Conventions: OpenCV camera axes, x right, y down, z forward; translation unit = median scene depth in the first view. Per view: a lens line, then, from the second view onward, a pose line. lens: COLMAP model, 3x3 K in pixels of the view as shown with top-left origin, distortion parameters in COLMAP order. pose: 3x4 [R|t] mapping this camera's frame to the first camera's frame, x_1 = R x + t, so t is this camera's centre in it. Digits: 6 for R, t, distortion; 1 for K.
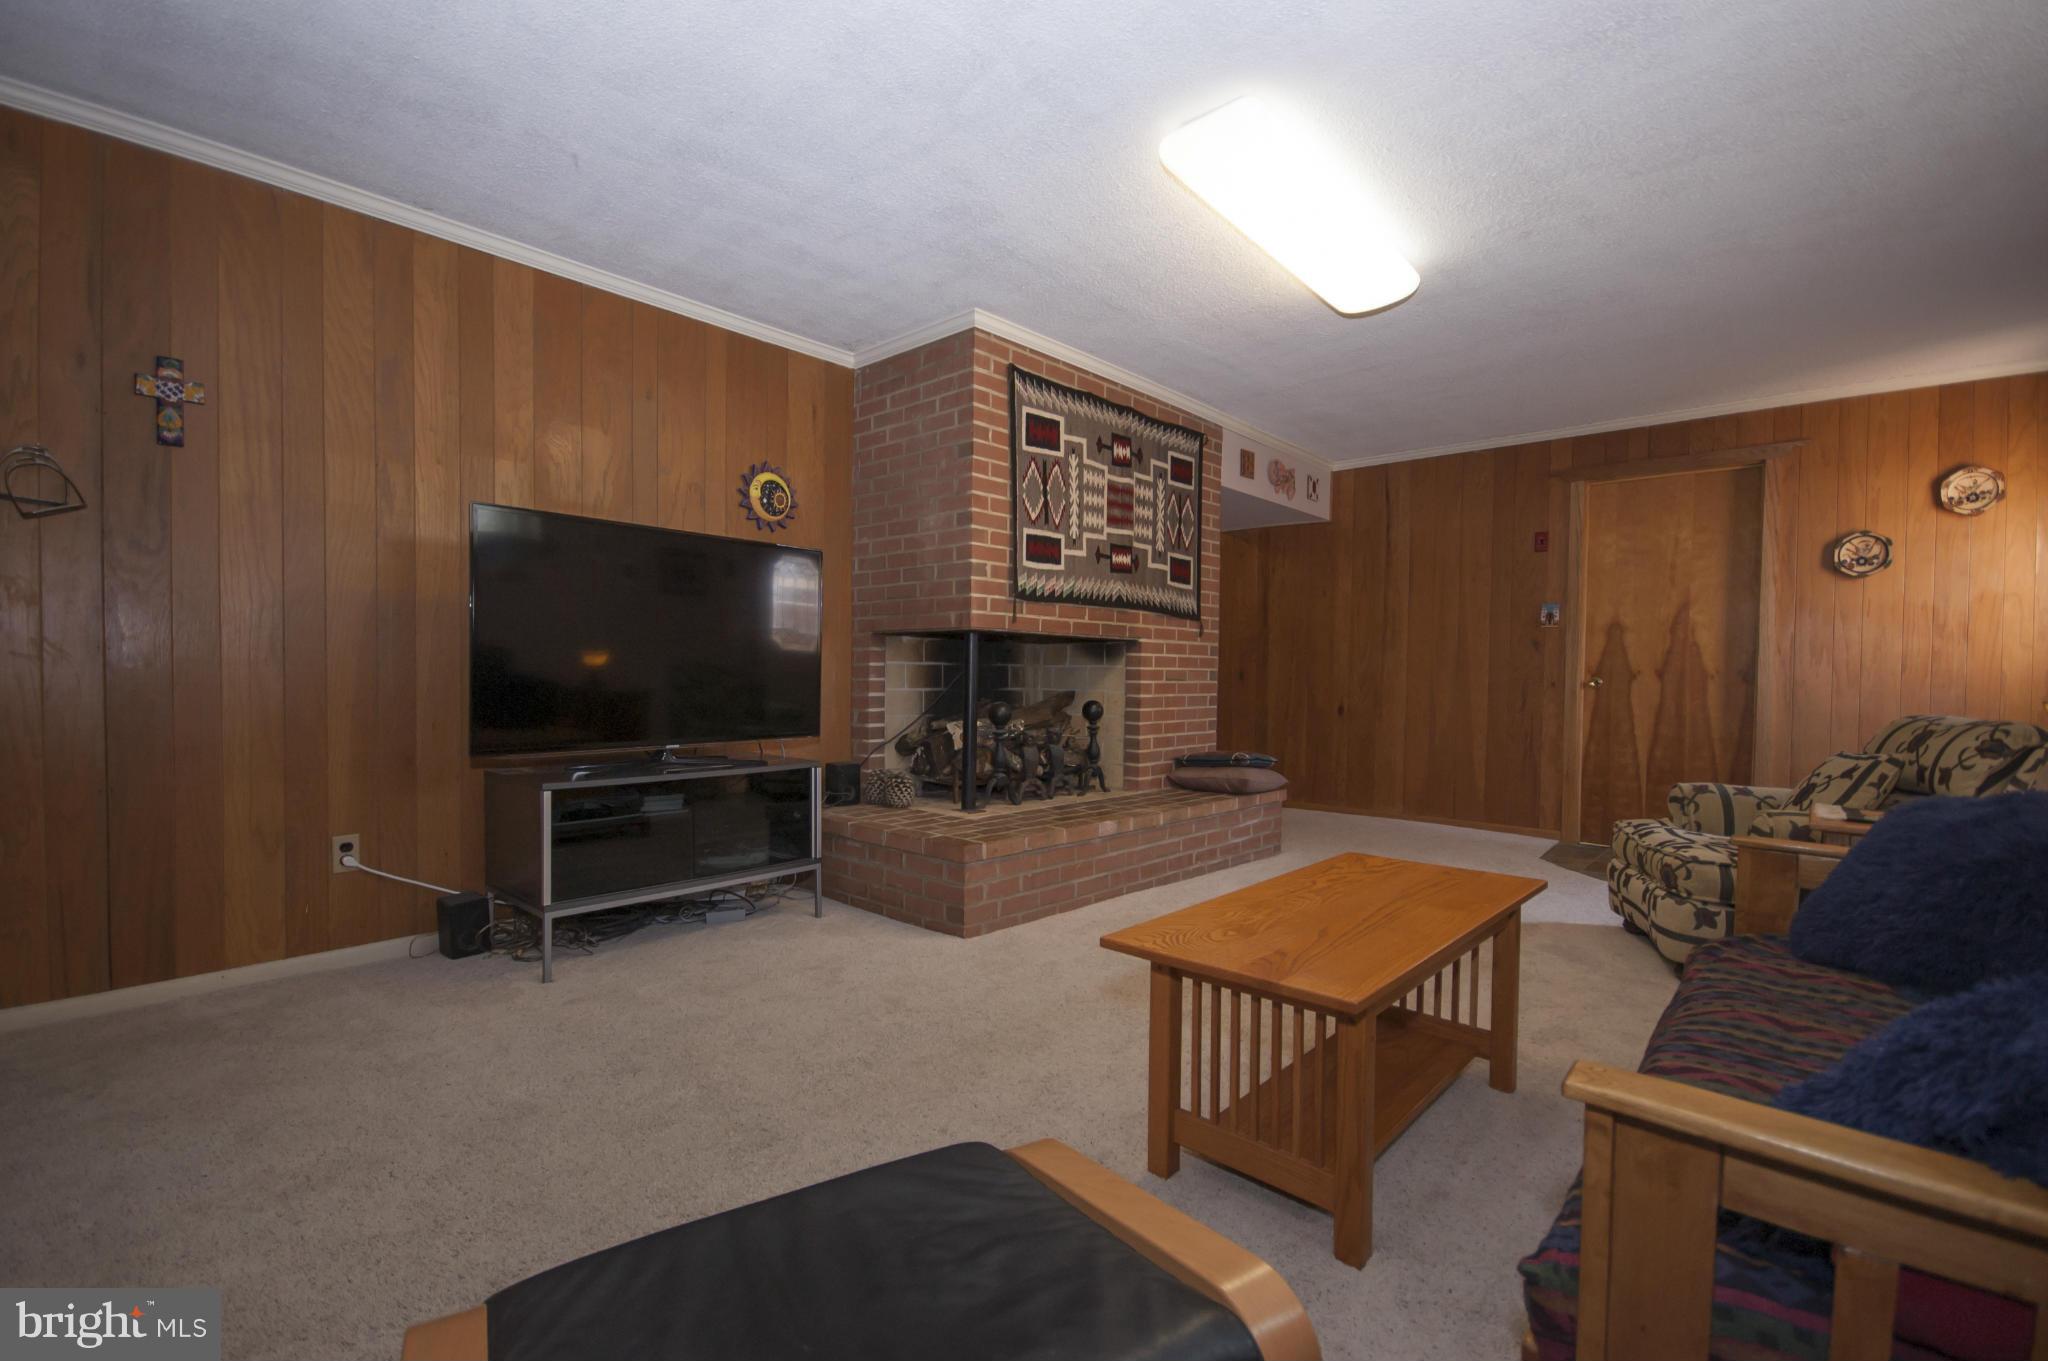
lens RADIAL K [[878.8, 0, 1000.2], [0, 878.8, 696.7], [0, 0, 1]] dist [0.000155, 0.000040]
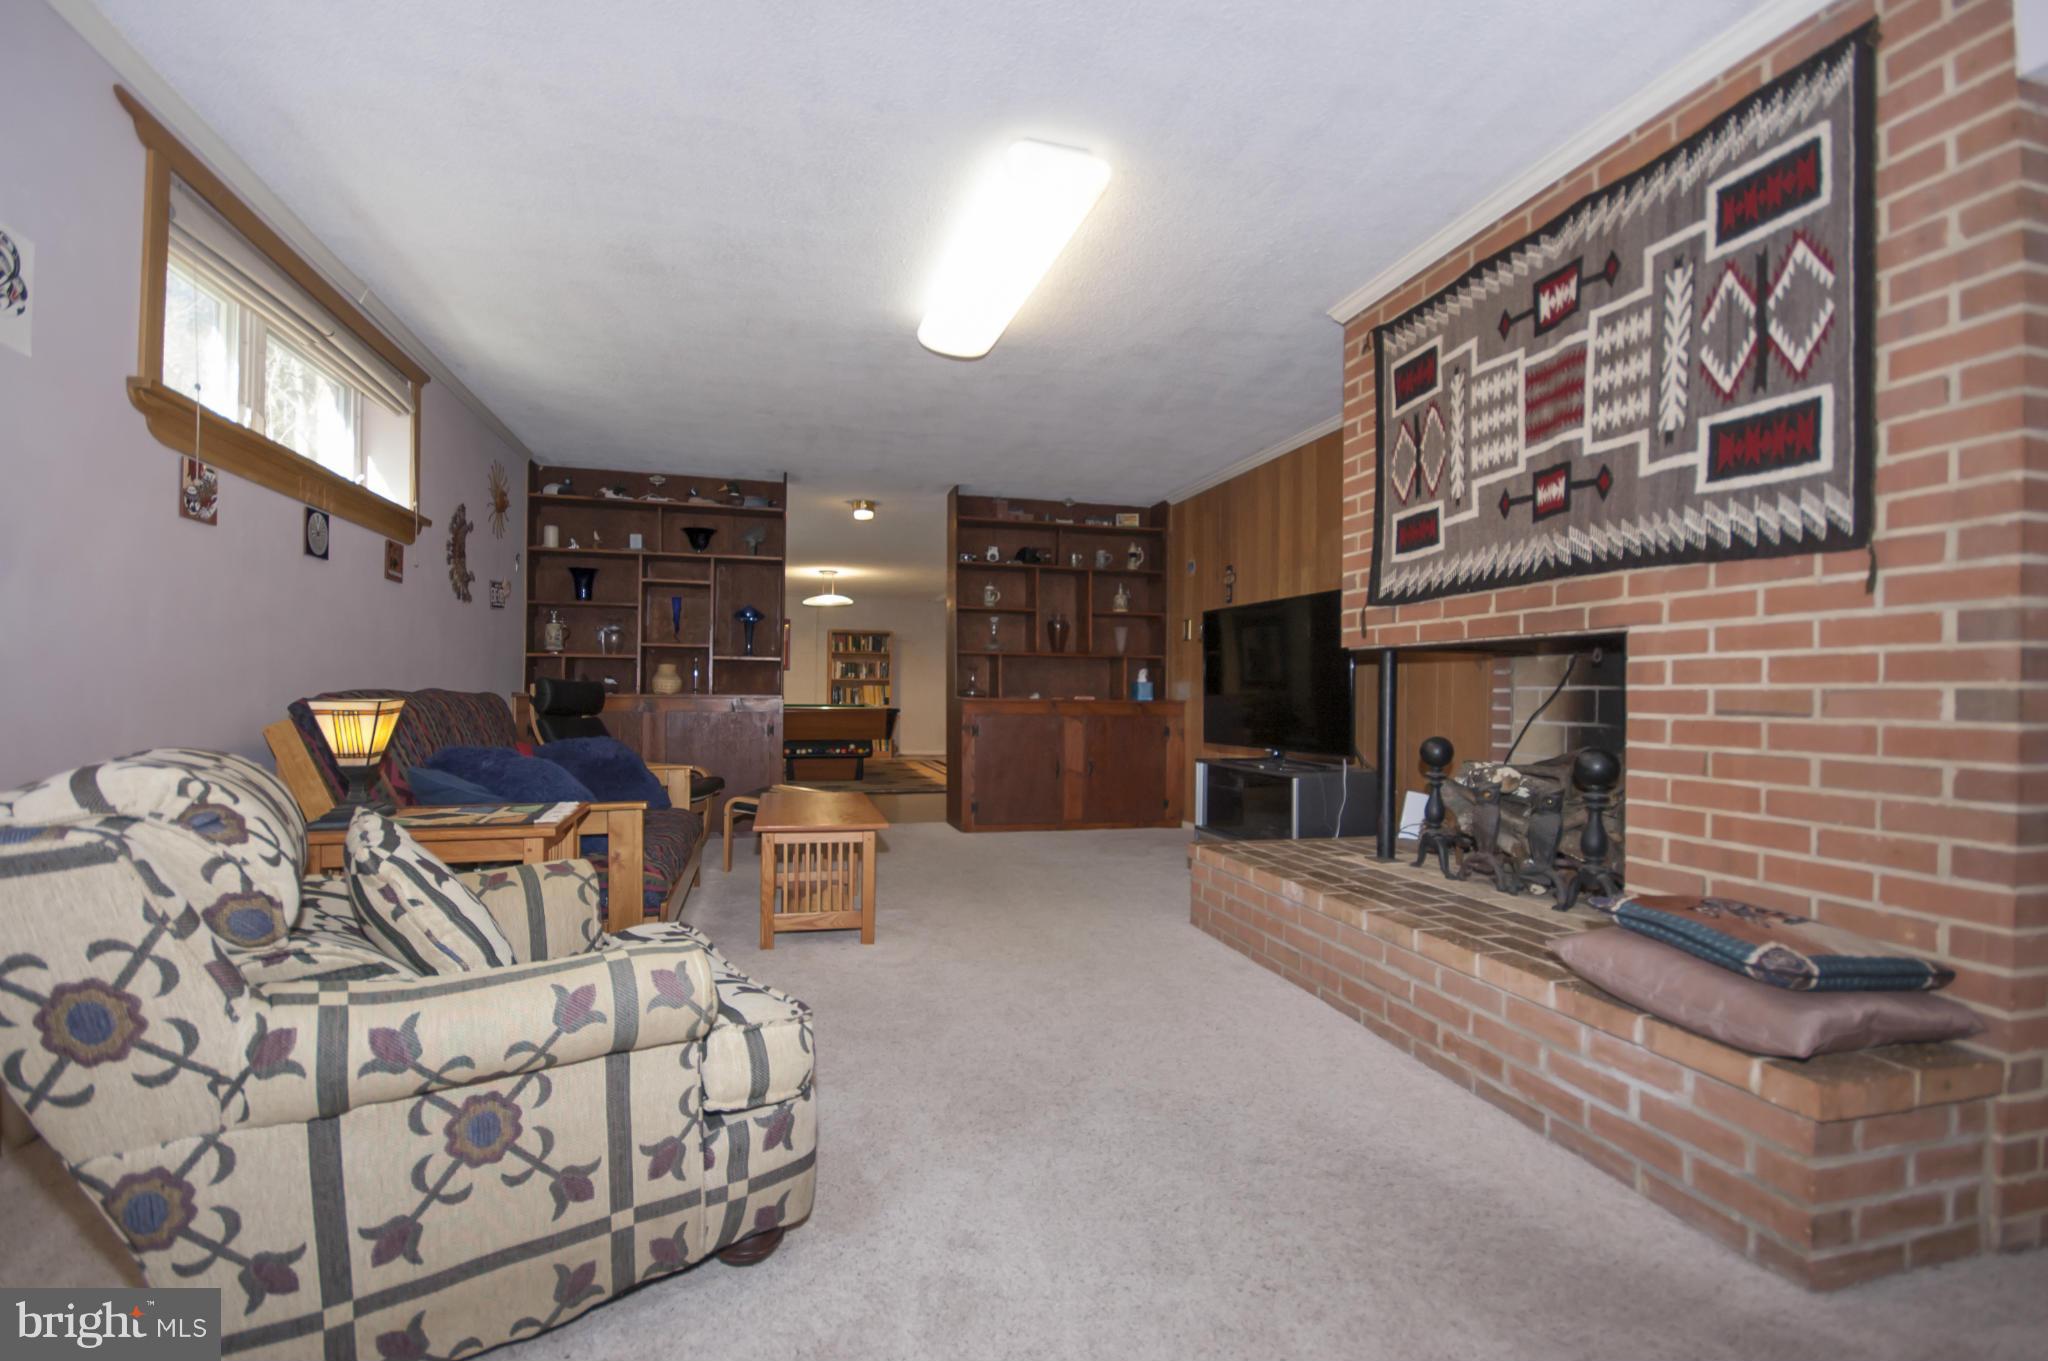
lens RADIAL K [[878.8, 0, 1000.2], [0, 878.8, 696.7], [0, 0, 1]] dist [0.000155, 0.000040]
pose [[-0.521435, -0.014375, -0.853170, 0.795106], [-0.038596, 0.999232, 0.006753, -0.017995], [0.852418, 0.036451, -0.521589, 1.003838]]
